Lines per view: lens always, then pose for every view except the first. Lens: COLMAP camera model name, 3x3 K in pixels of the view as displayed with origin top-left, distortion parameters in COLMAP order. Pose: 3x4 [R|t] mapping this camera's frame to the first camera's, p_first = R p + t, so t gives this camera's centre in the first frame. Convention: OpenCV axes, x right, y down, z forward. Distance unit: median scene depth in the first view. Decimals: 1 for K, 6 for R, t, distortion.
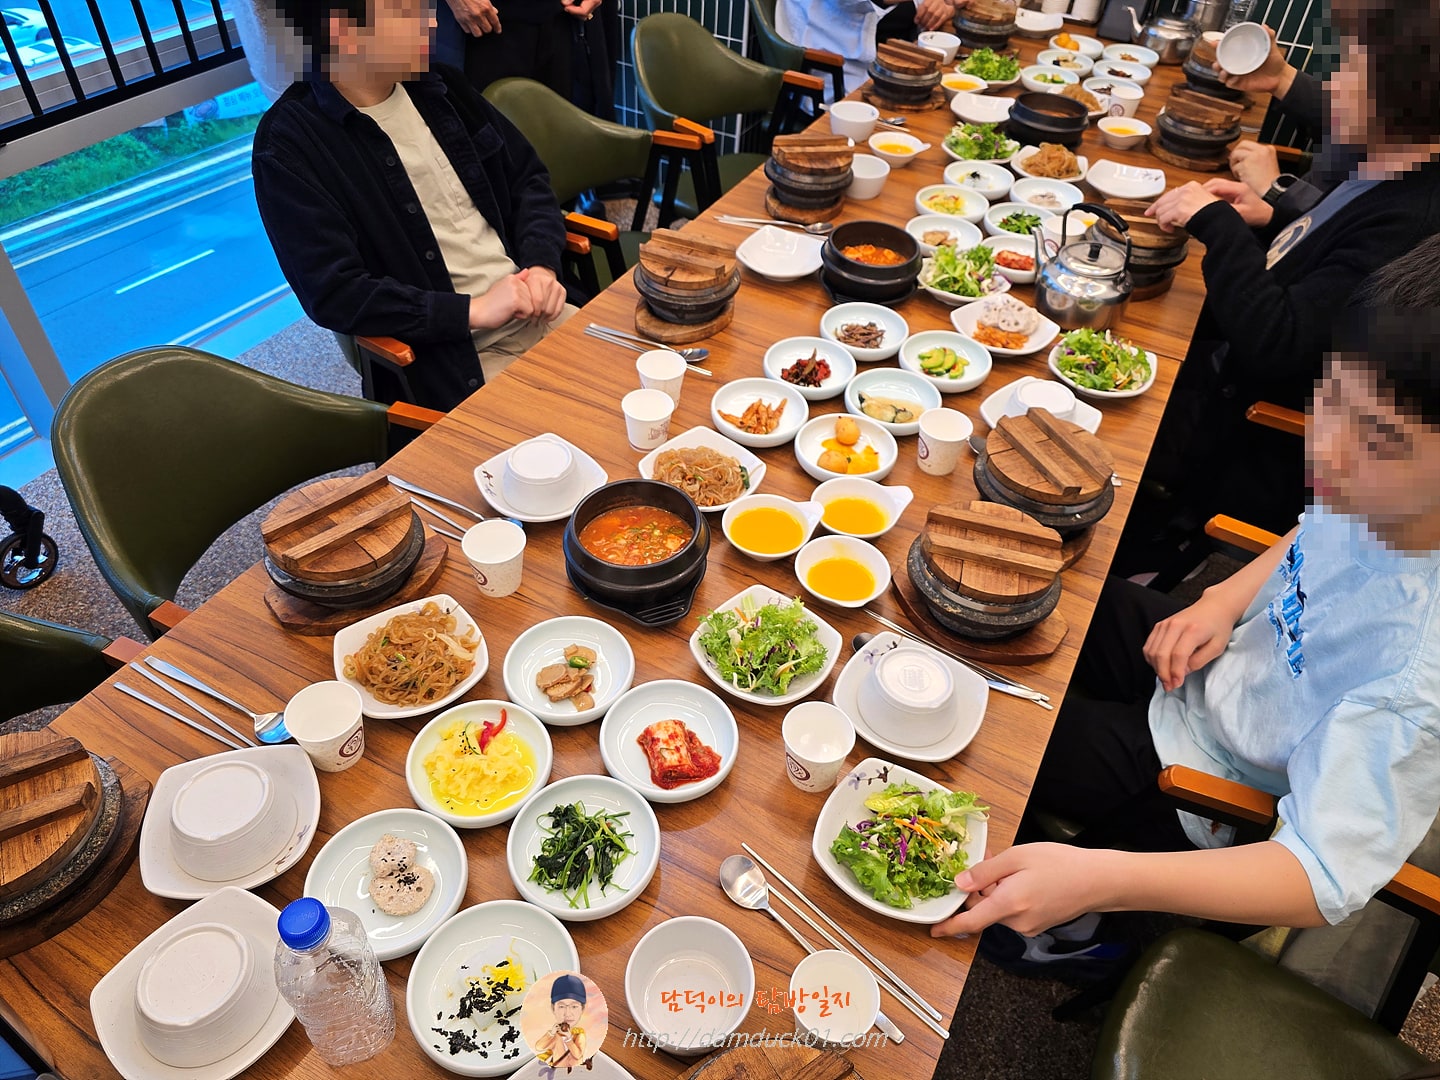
lens RADIAL K [[970.7, 0, 729.9], [0, 970.7, 532.8], [0, 0, 1]] dist [0.036851, -0.003706]
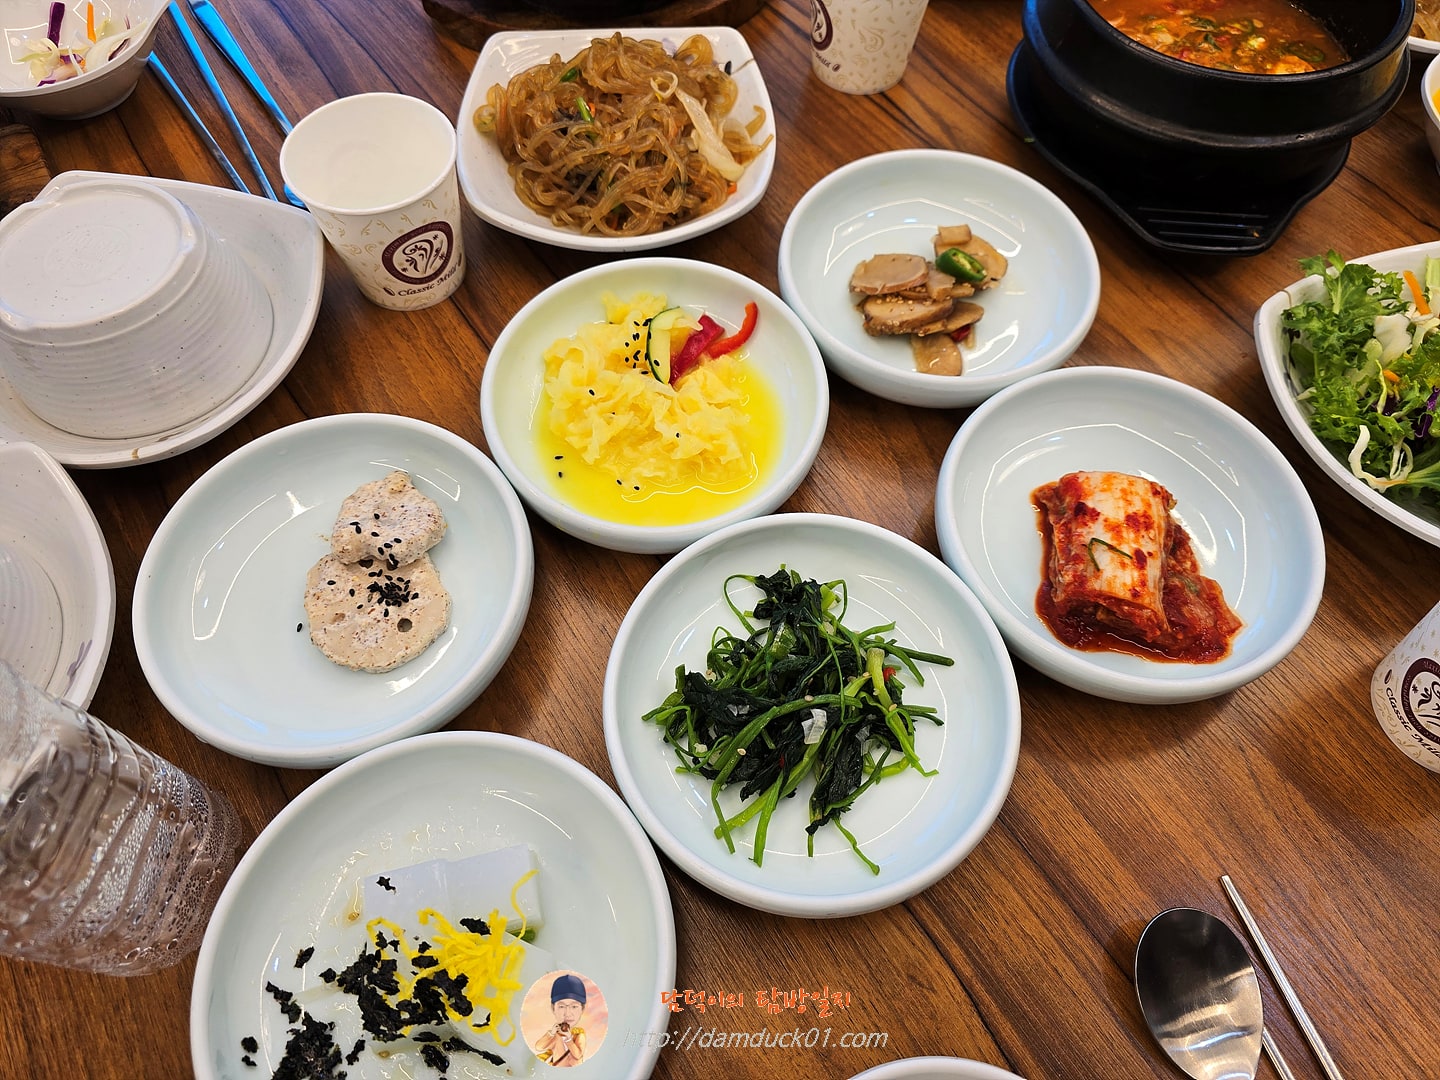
lens RADIAL K [[970.7, 0, 724.9], [0, 970.7, 533.5], [0, 0, 1]] dist [0.036851, -0.003706]
pose [[0.875323, 0.389625, -0.286359, -0.088989], [-0.294791, 0.899430, 0.322683, 0.143031], [0.383285, -0.198036, 0.902150, 0.618596]]
